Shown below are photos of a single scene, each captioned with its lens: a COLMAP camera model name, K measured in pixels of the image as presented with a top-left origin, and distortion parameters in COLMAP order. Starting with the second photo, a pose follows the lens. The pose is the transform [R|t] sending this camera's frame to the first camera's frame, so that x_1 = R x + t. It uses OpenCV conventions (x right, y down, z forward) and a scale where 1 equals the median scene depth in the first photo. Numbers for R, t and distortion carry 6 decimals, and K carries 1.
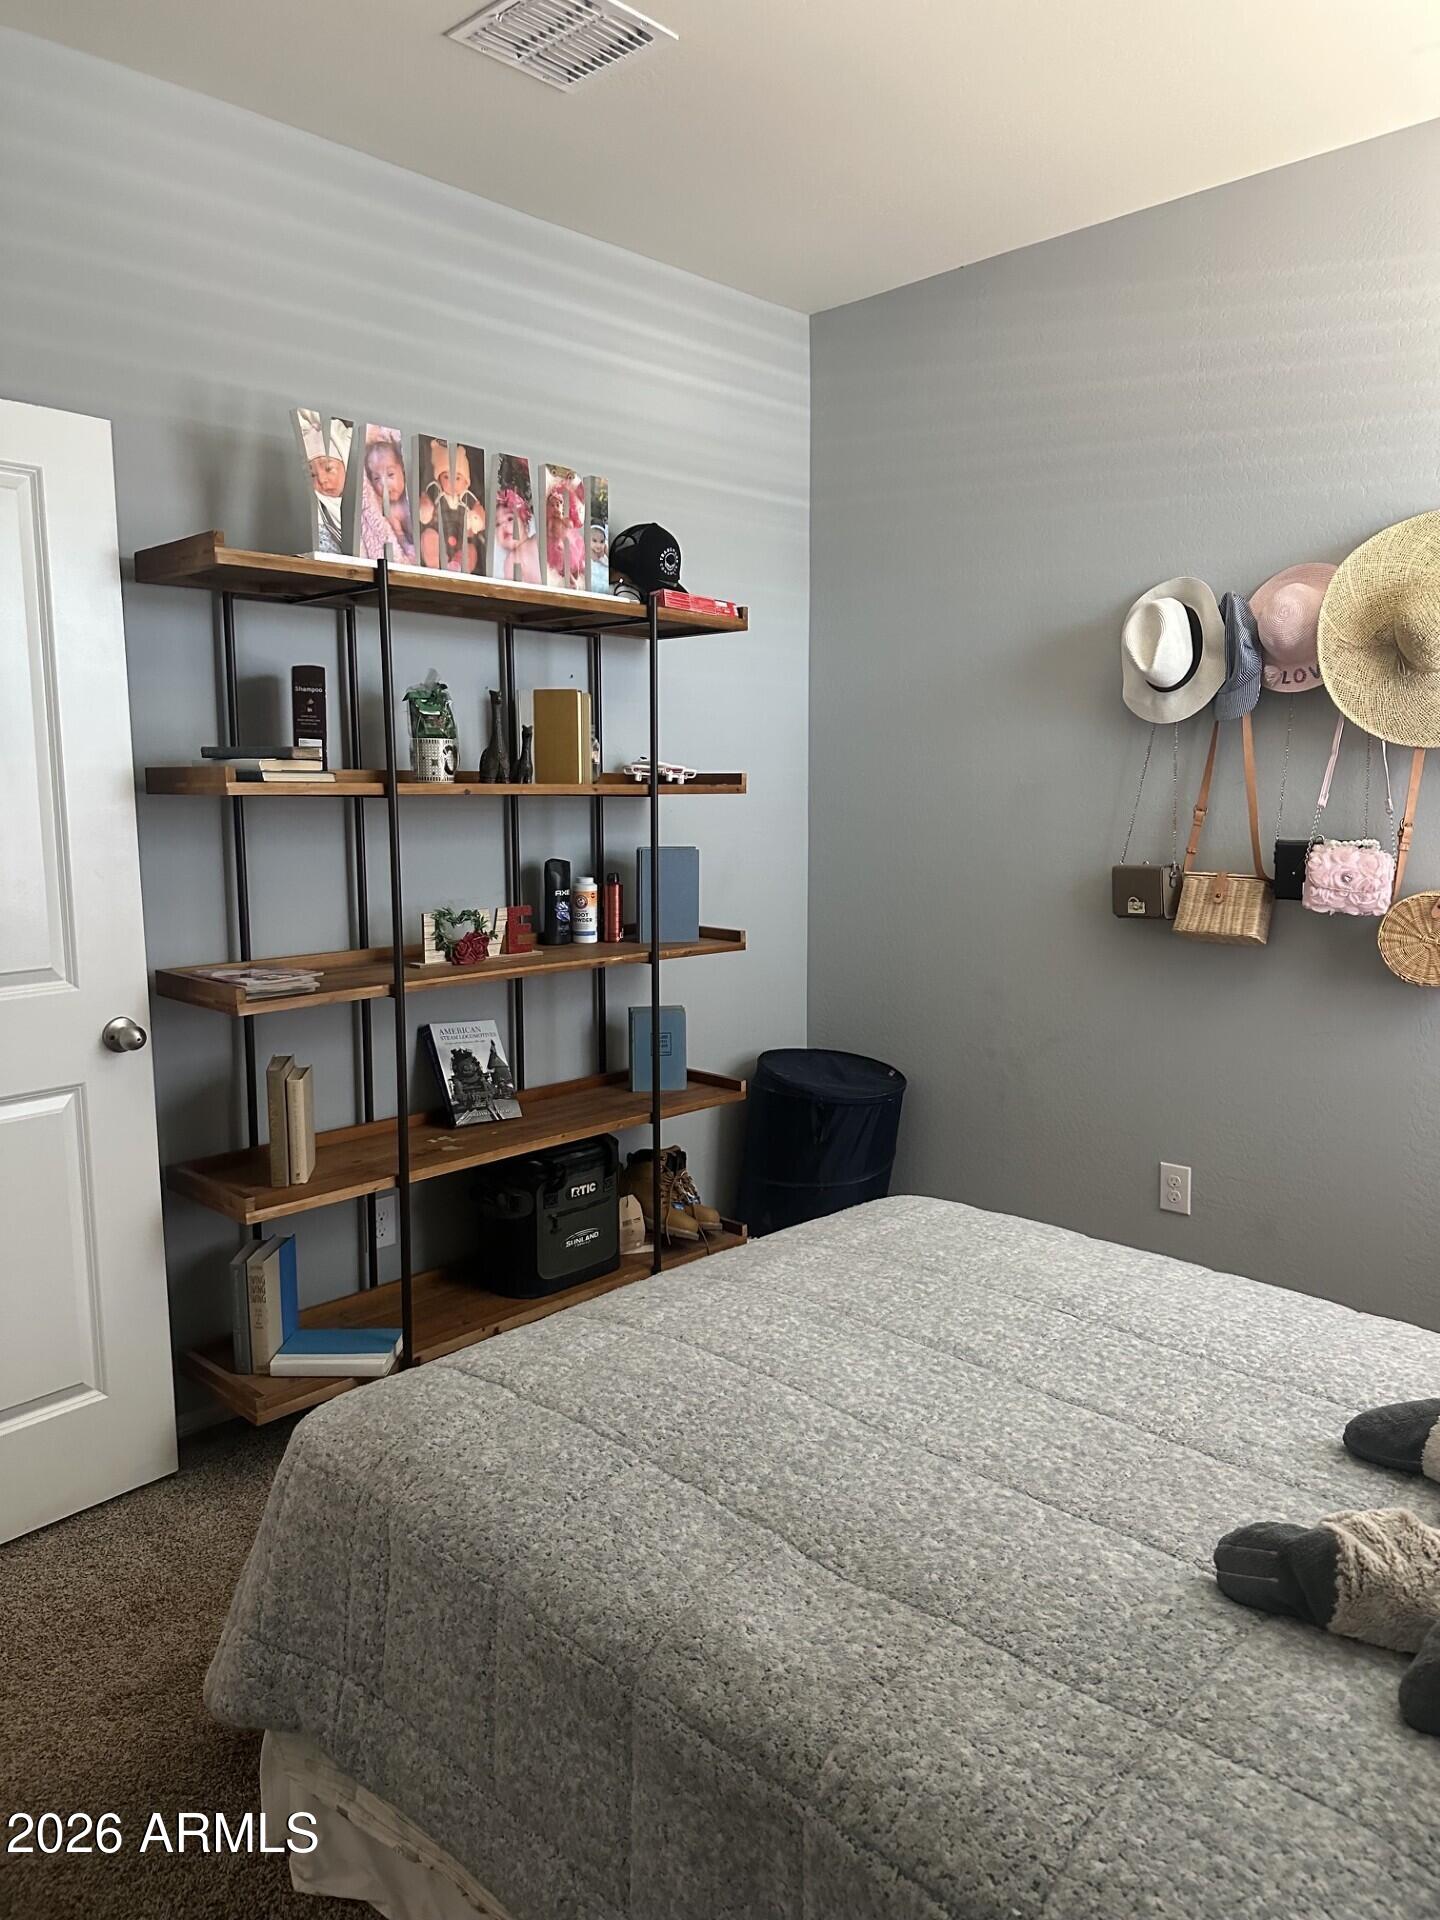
lens RADIAL K [[1349.4, 0, 720.0], [0, 1349.4, 960.0], [0, 0, 1]] dist [0.007108, -0.023467]
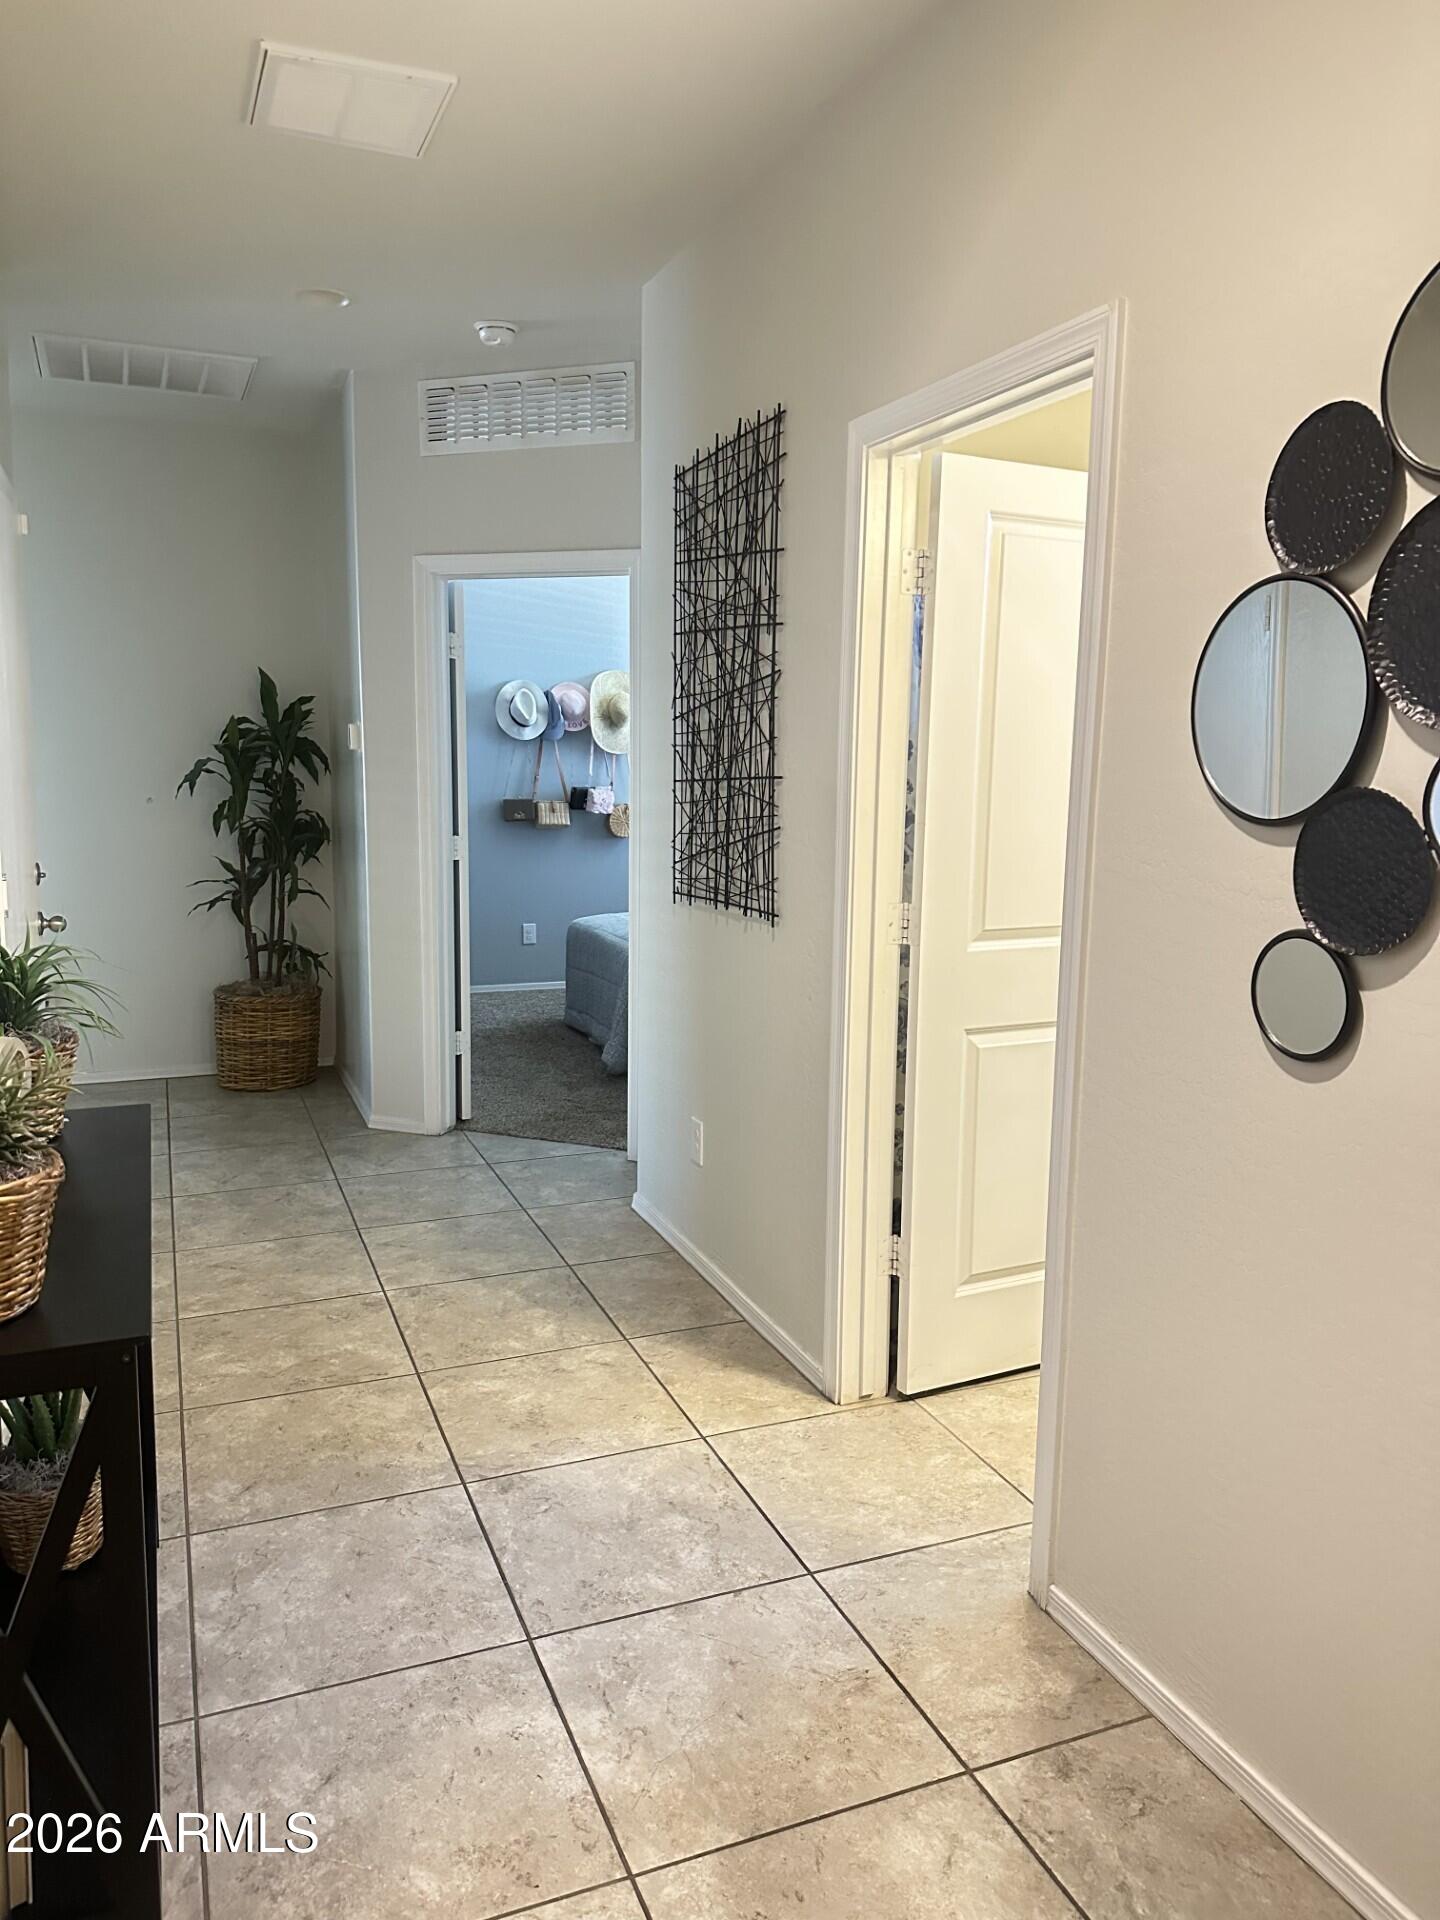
lens RADIAL K [[1355.5, 0, 720.3], [0, 1355.5, 932.7], [0, 0, 1]] dist [-0.000812, -0.008740]
pose [[0.406531, -0.108726, 0.907145, -1.858924], [0.106028, 0.991800, 0.071356, 0.033853], [-0.907464, 0.067174, 0.414725, -0.325814]]
